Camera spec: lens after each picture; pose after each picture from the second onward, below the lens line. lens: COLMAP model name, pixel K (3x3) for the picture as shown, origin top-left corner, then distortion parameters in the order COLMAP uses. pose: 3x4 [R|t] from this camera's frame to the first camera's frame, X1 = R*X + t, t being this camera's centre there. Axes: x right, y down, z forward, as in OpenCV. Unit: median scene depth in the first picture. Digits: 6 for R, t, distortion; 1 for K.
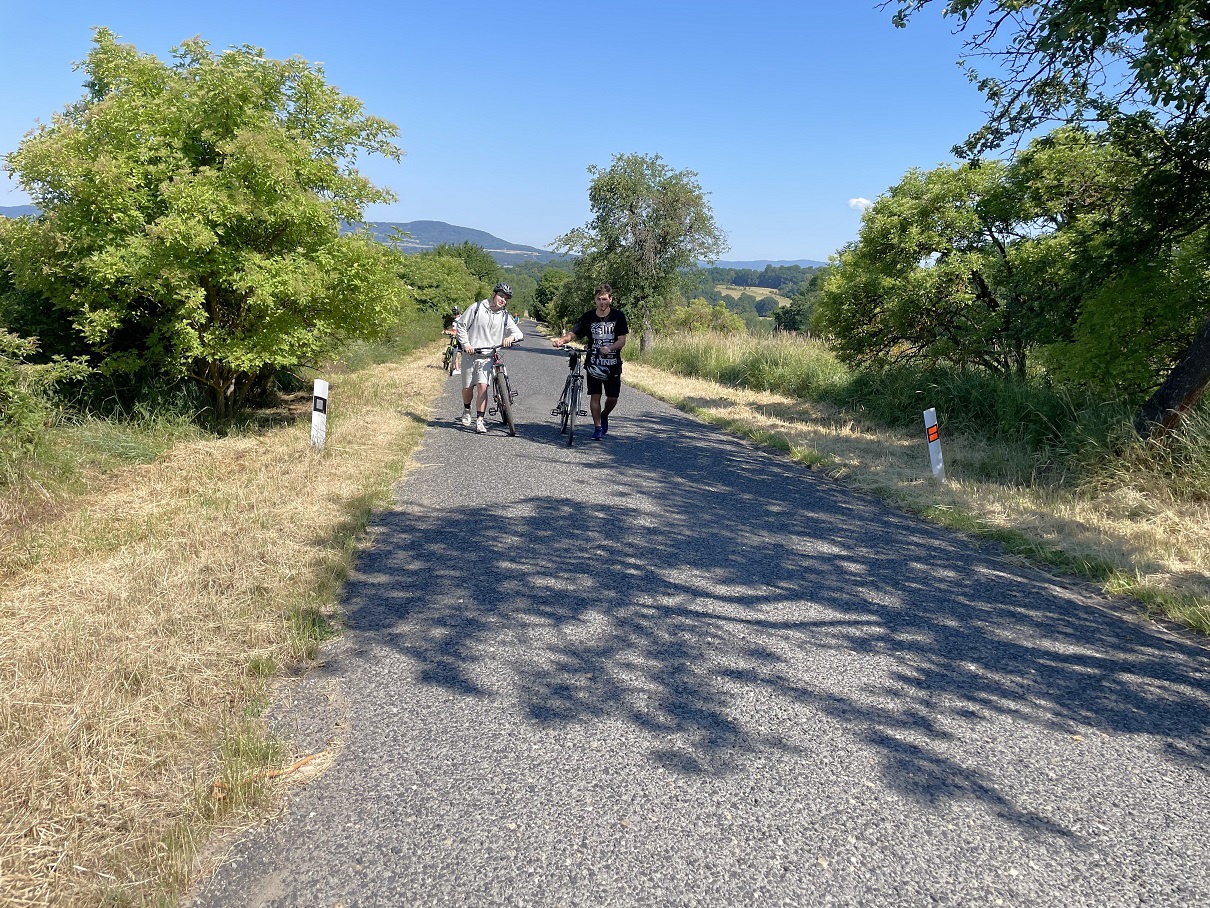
lens RADIAL K [[912.7, 0, 603.1], [0, 912.7, 435.9], [0, 0, 1]] dist [0.083125, -0.114782]
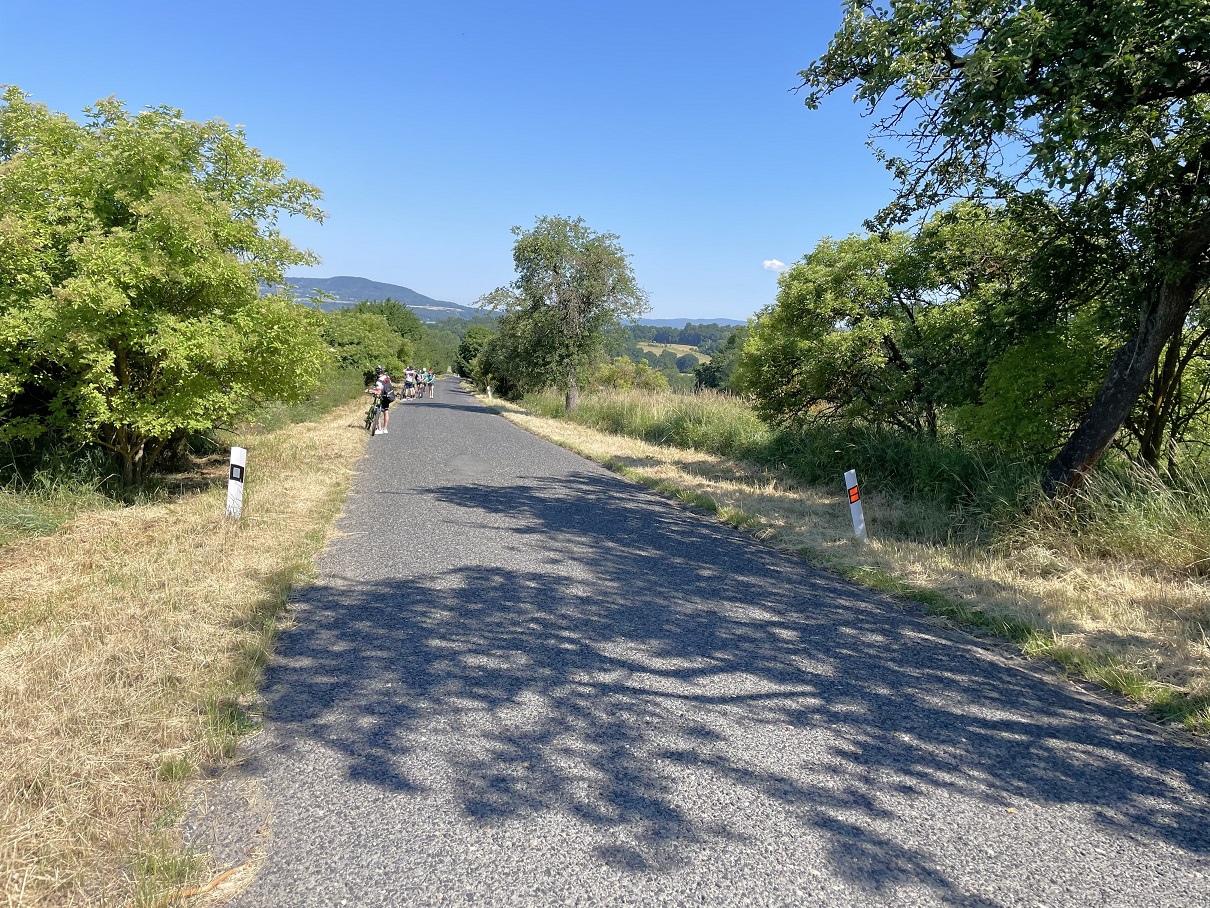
lens RADIAL K [[910.2, 0, 609.8], [0, 910.2, 433.9], [0, 0, 1]] dist [0.088974, -0.121524]
pose [[0.995935, -0.006476, 0.089843, -0.006285], [0.012062, 0.998017, -0.061777, -0.012624], [-0.089265, 0.062610, 0.994038, 0.003894]]
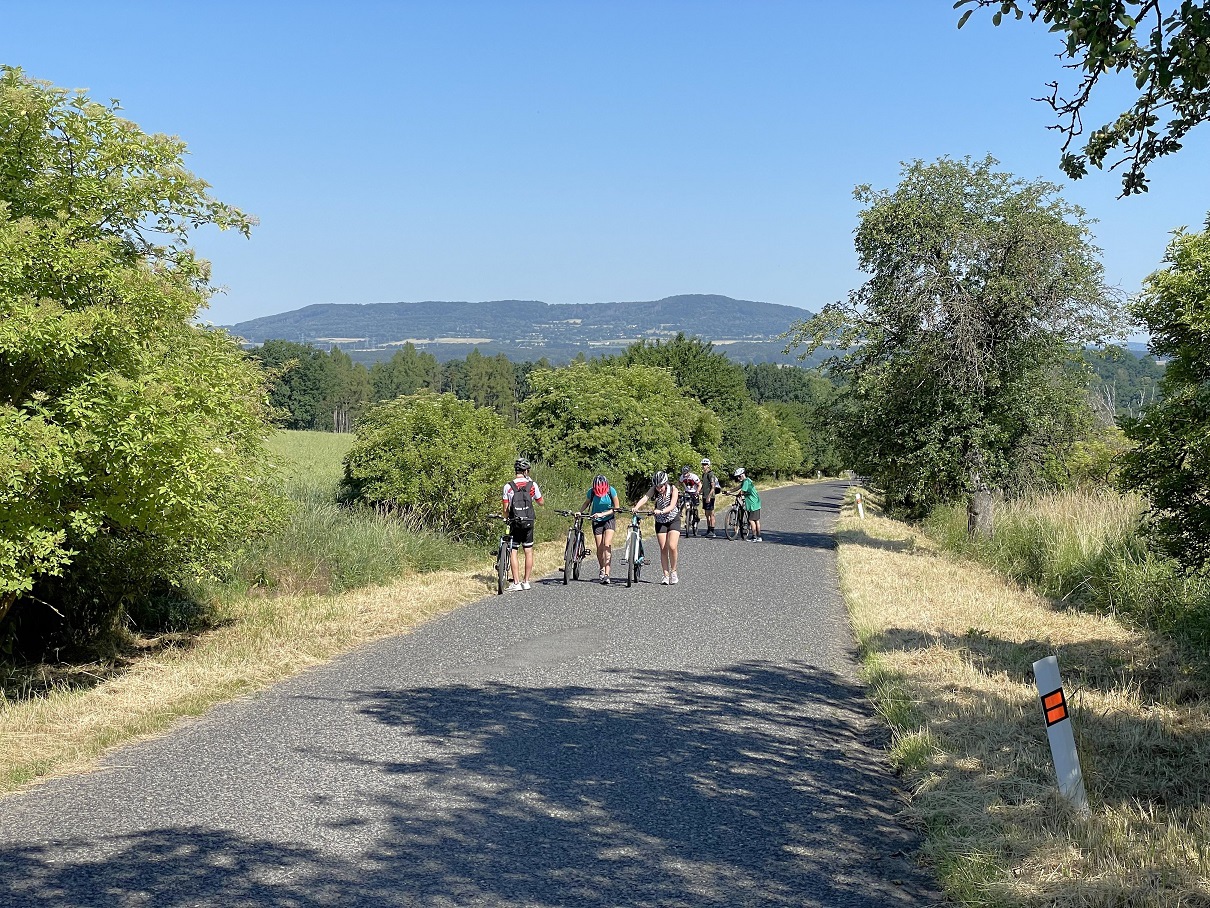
lens RADIAL K [[1788.9, 0, 604.9], [0, 1788.9, 429.3], [0, 0, 1]] dist [0.140107, 0.019074]
pose [[0.972704, -0.041026, -0.228396, 0.467232], [0.006136, 0.988450, -0.151420, -0.004873], [0.231970, 0.145885, 0.961721, -0.046695]]
